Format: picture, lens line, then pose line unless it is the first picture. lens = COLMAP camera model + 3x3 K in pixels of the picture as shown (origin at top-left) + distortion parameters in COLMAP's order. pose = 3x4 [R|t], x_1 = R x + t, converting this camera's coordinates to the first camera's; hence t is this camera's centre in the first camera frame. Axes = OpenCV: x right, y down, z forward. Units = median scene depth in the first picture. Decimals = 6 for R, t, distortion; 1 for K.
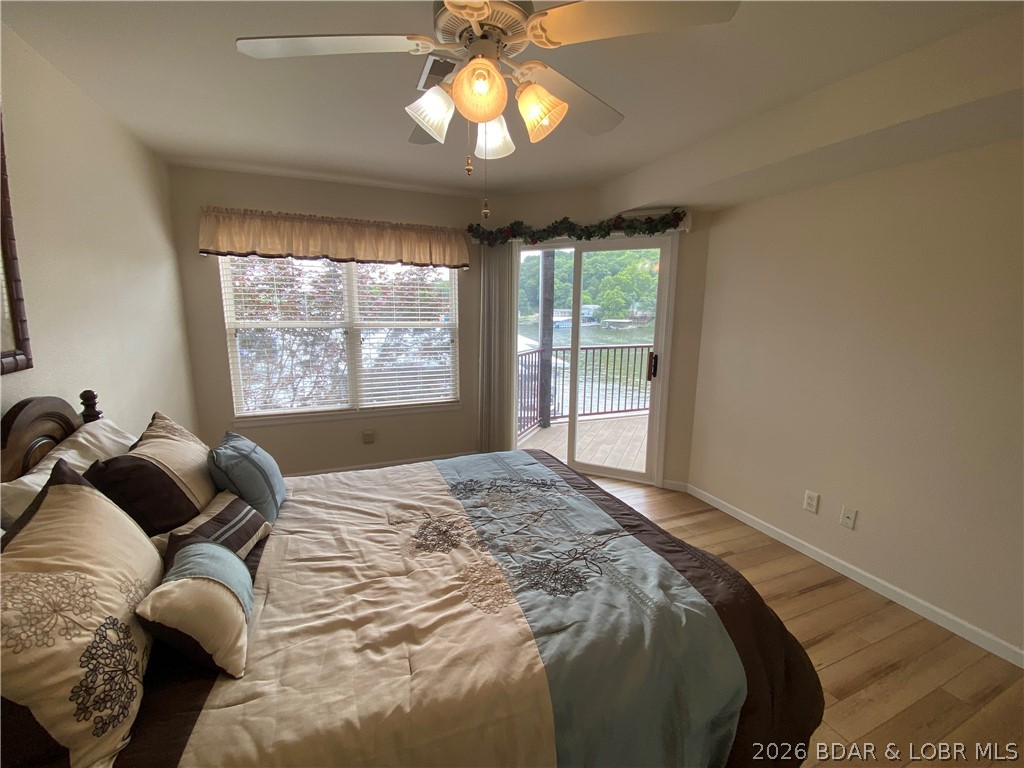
lens RADIAL K [[427.8, 0, 506.7], [0, 427.8, 381.6], [0, 0, 1]] dist [0.052450, -0.045475]
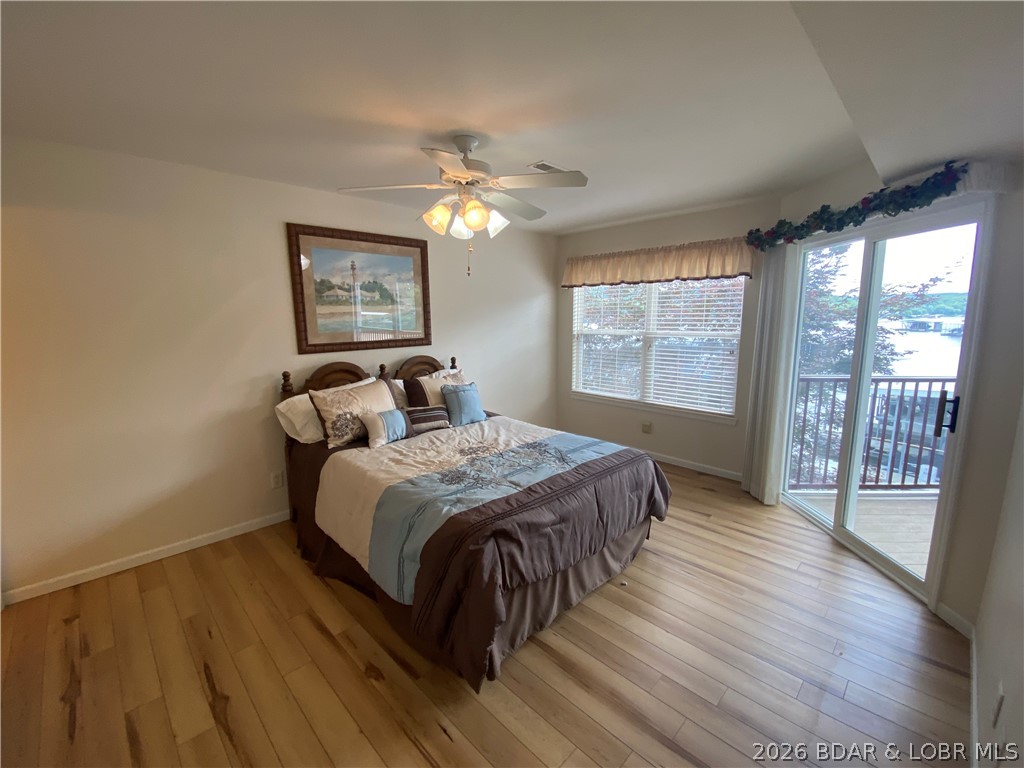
lens RADIAL K [[427.8, 0, 506.7], [0, 427.8, 381.6], [0, 0, 1]] dist [0.052450, -0.045475]
pose [[0.384257, 0.131373, -0.913831, 1.138899], [-0.147671, 0.985826, 0.079629, -0.065015], [0.911339, 0.104348, 0.398211, 0.306697]]
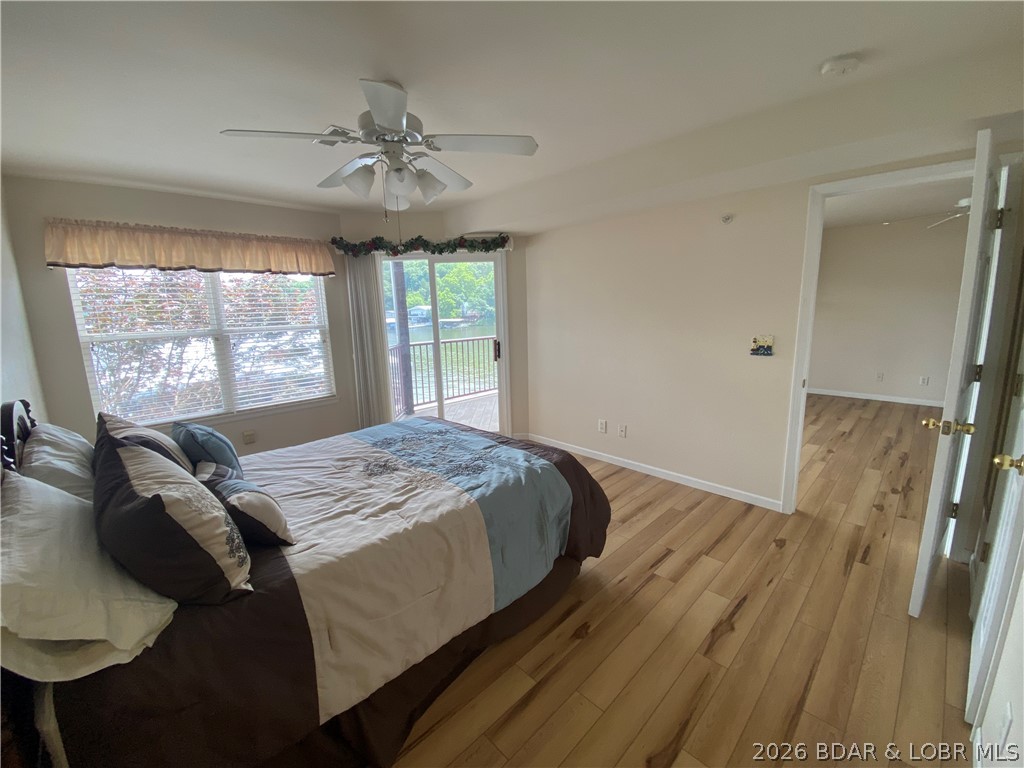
lens RADIAL K [[418.1, 0, 508.8], [0, 418.1, 378.2], [0, 0, 1]] dist [0.051894, -0.038907]
pose [[0.924082, -0.097428, 0.369567, -0.197531], [0.099685, 0.994934, 0.013034, 0.065369], [-0.368964, 0.024795, 0.929113, -0.368342]]
